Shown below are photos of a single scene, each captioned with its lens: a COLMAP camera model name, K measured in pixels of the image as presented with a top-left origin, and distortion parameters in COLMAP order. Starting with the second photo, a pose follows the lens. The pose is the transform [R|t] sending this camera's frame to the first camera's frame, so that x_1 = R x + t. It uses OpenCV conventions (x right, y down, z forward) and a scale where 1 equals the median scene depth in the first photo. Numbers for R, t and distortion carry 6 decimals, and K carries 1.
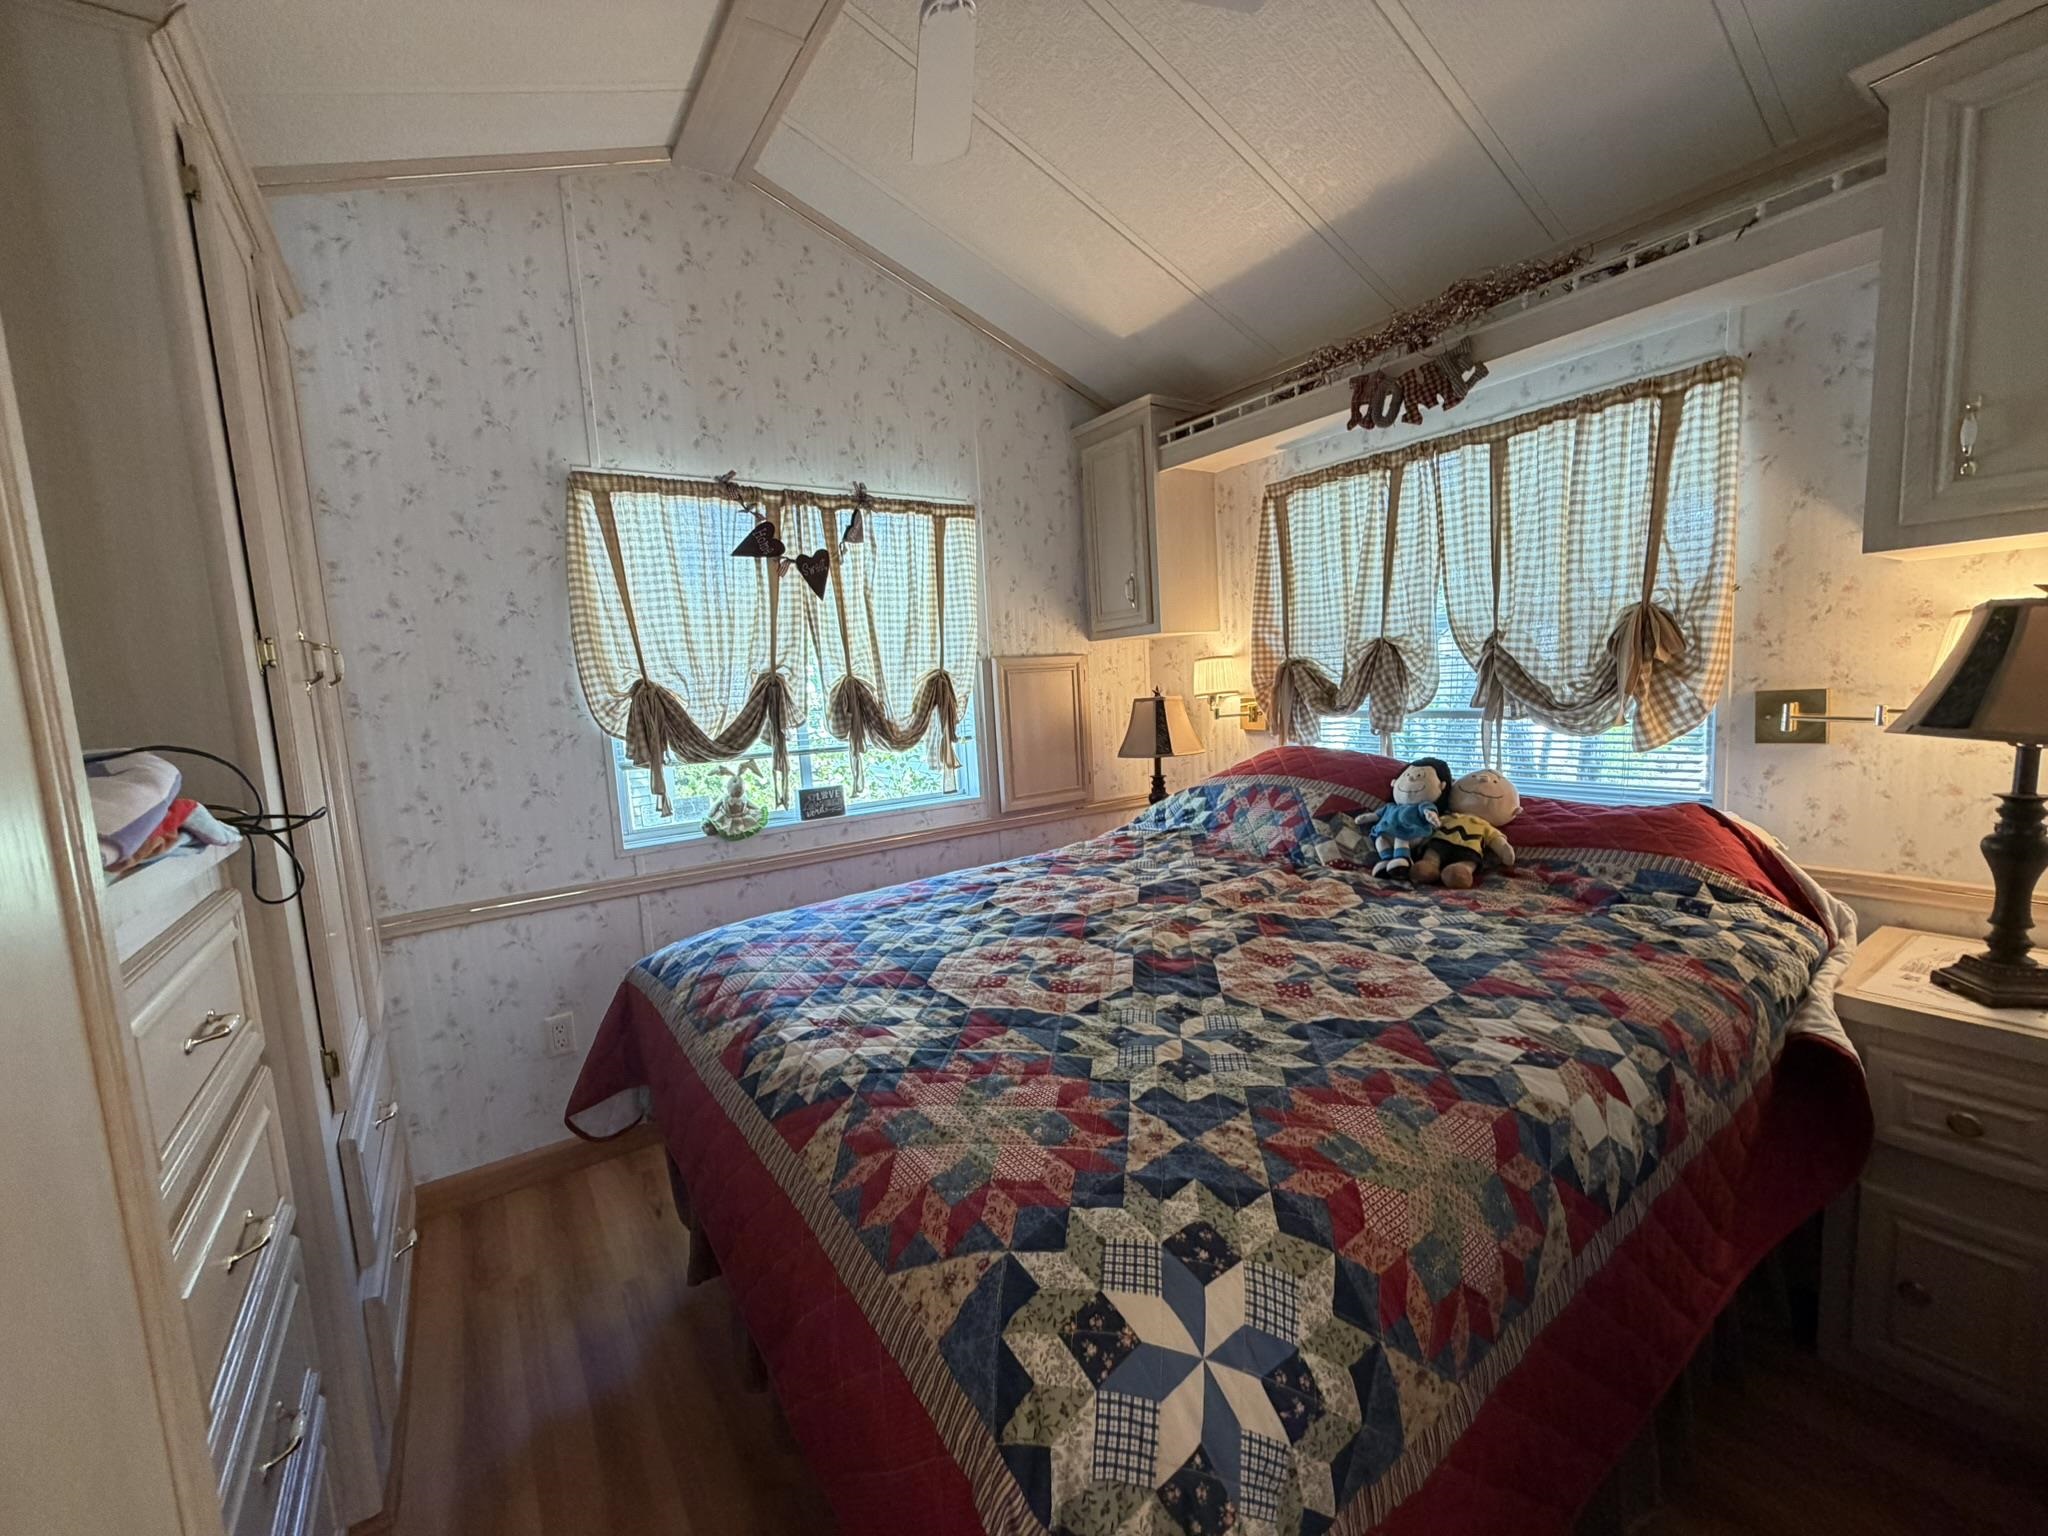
lens RADIAL K [[816.8, 0, 1022.6], [0, 816.8, 769.7], [0, 0, 1]] dist [-0.000170, 0.000313]
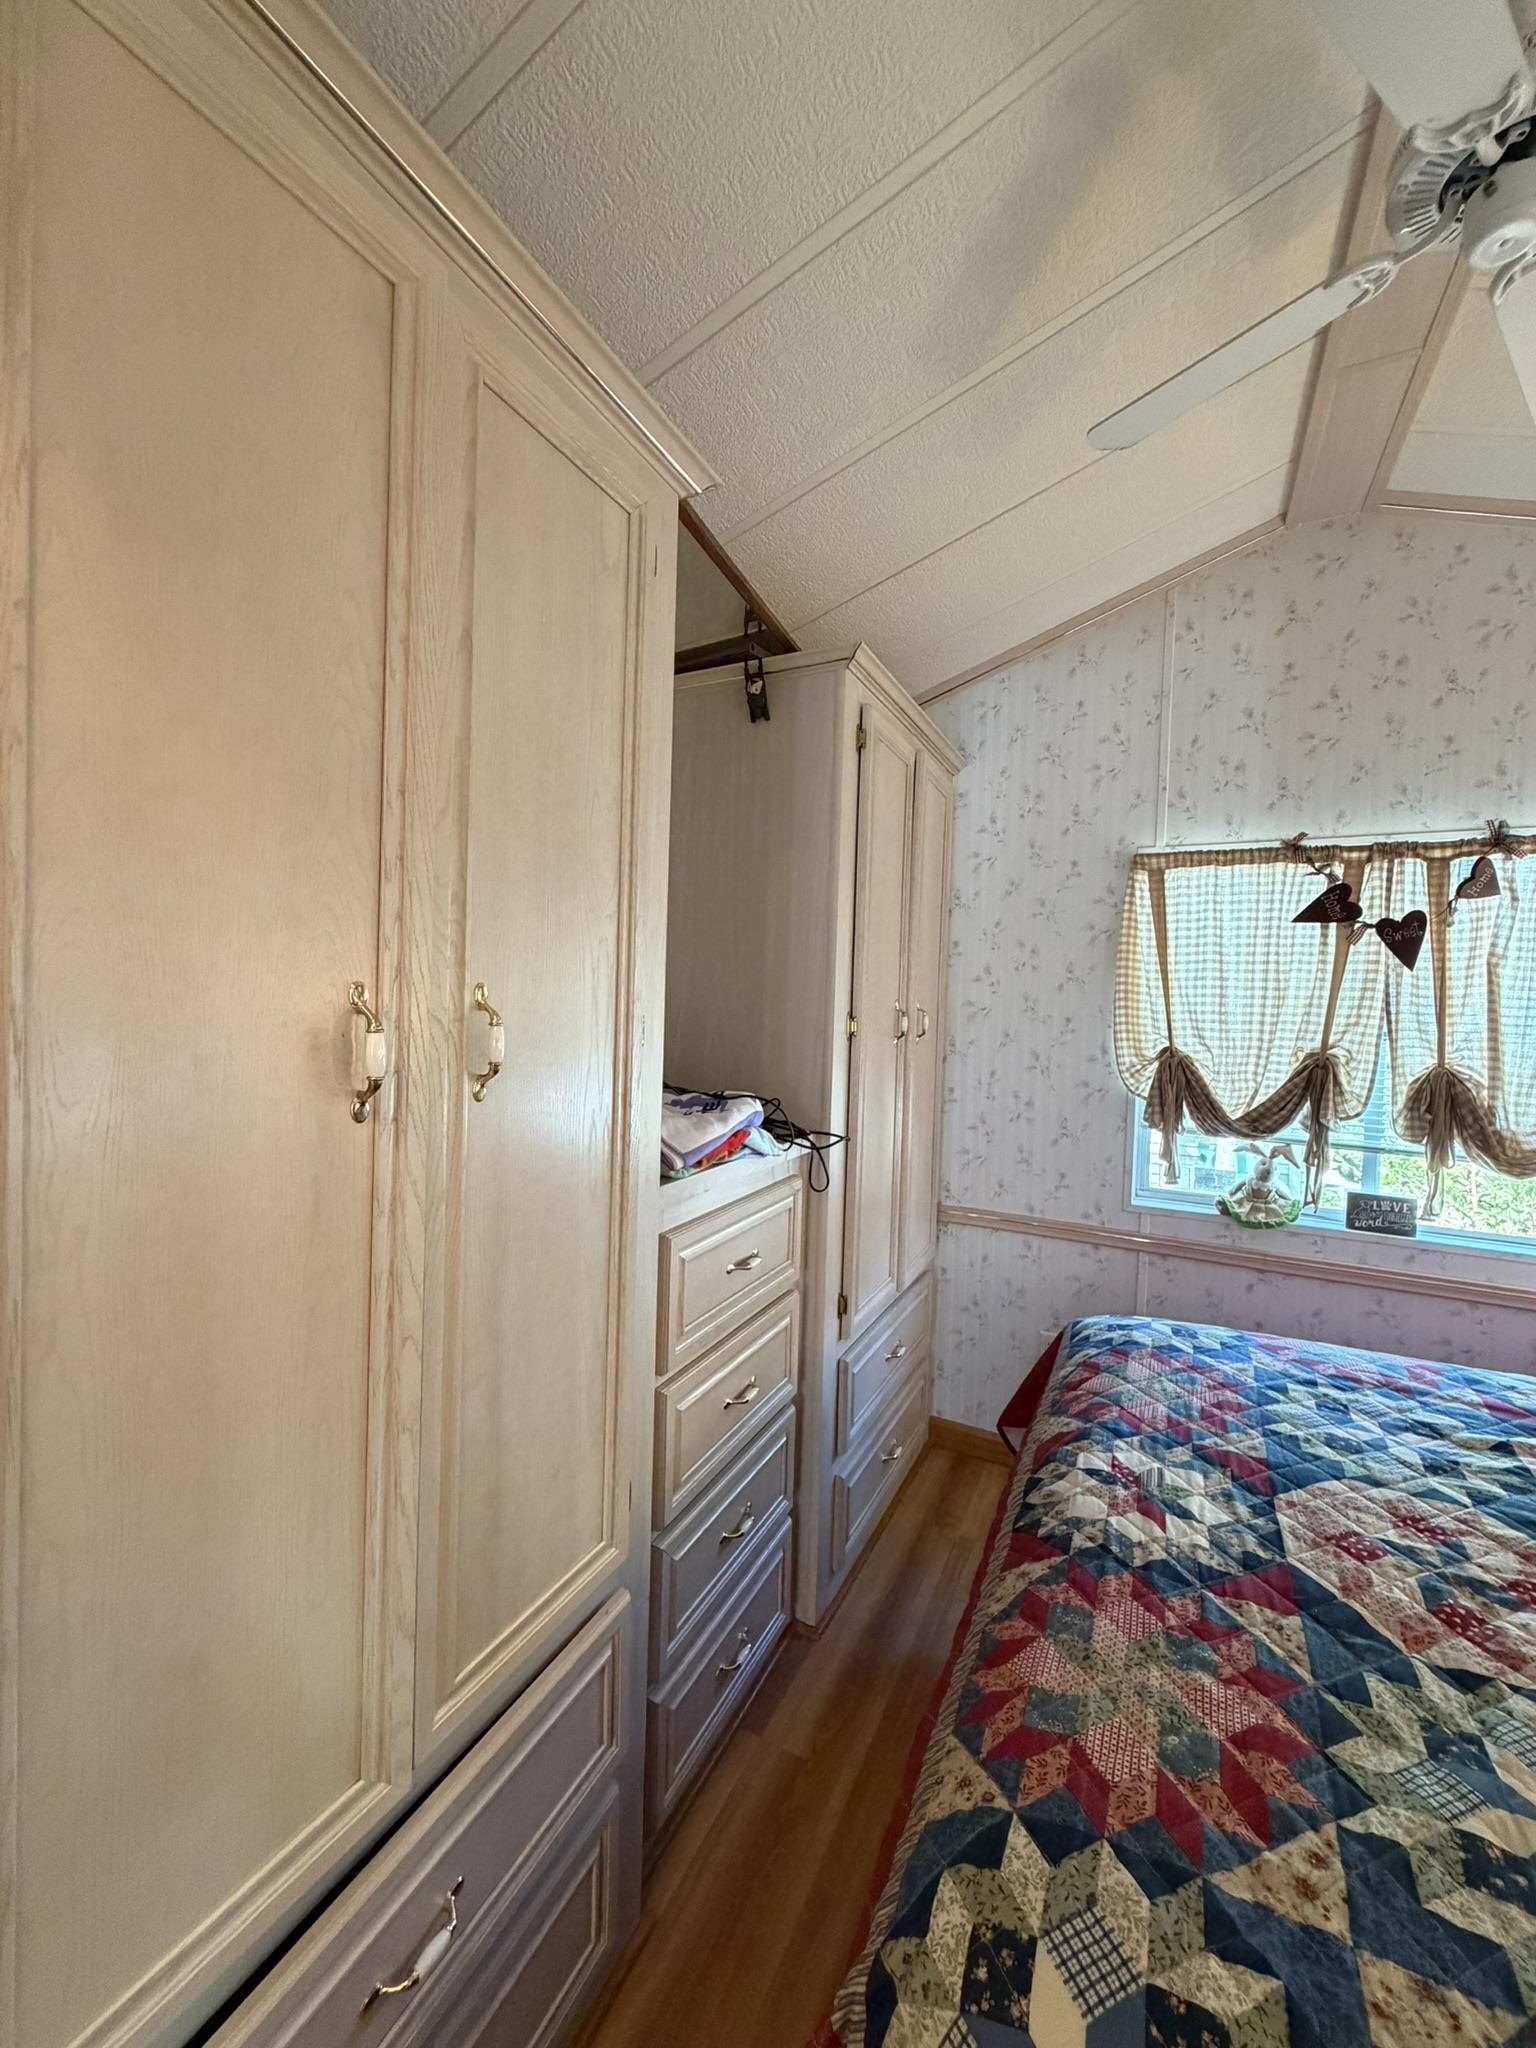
lens RADIAL K [[816.8, 0, 763.1], [0, 816.8, 1016.5], [0, 0, 1]] dist [-0.000170, 0.000313]
pose [[0.472748, 0.090649, -0.876523, 0.237270], [-0.151783, 0.988205, 0.020335, -0.115717], [0.868027, 0.123427, 0.480931, 0.076408]]
